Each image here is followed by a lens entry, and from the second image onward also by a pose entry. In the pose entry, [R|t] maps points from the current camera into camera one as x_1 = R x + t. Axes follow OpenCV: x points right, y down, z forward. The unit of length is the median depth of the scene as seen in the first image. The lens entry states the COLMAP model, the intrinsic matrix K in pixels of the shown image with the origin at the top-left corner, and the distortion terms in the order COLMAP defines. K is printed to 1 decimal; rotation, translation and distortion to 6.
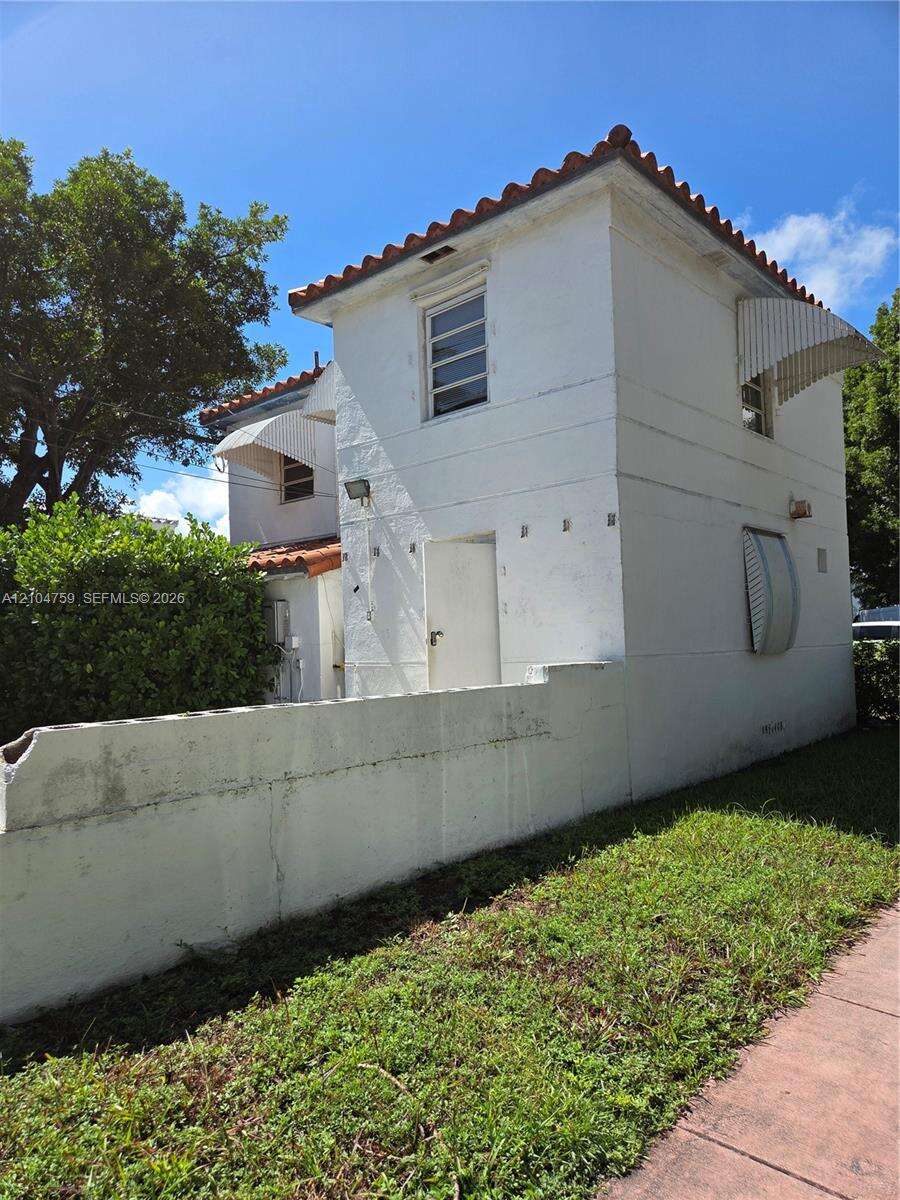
lens RADIAL K [[807.9, 0, 442.2], [0, 807.9, 599.7], [0, 0, 1]] dist [0.053391, -0.033025]
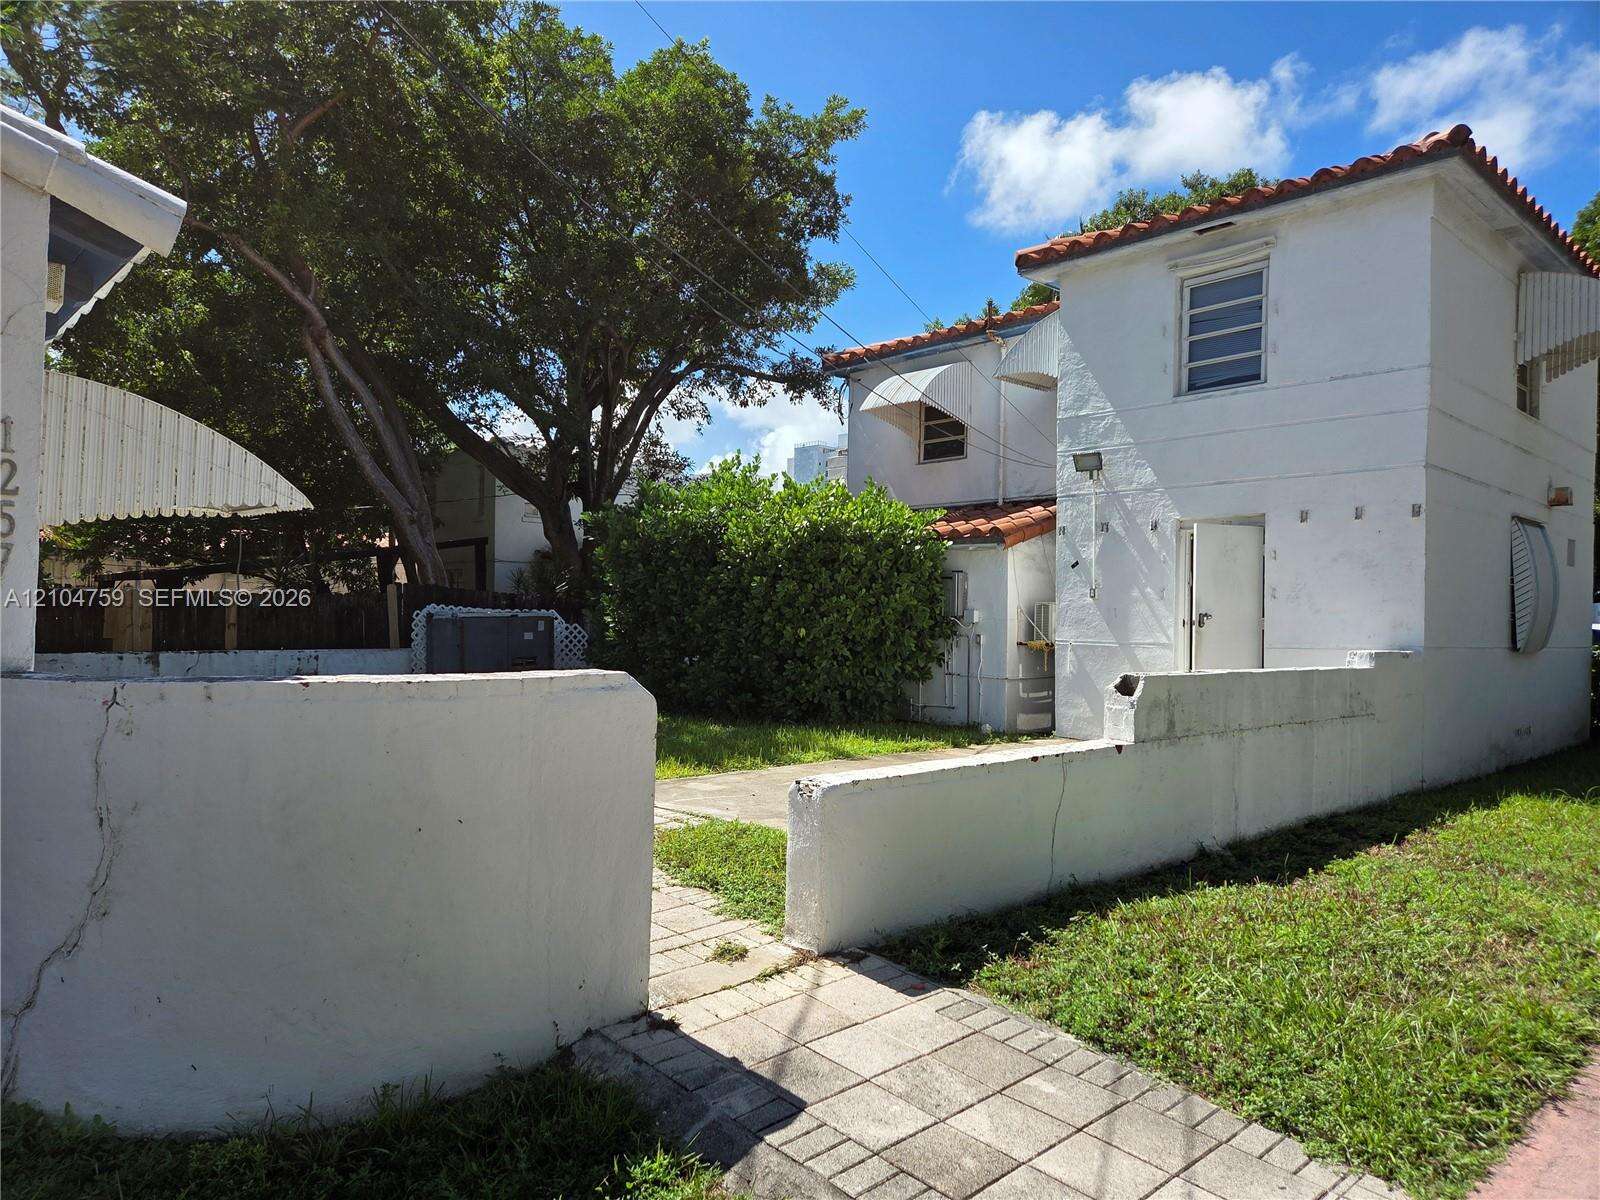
lens RADIAL K [[1077.3, 0, 793.2], [0, 1077.3, 602.1], [0, 0, 1]] dist [0.053391, -0.033025]
pose [[0.995971, 0.045477, -0.077292, -0.351095], [-0.042731, 0.998408, 0.036814, -0.001827], [0.078843, -0.033363, 0.996329, -0.324448]]
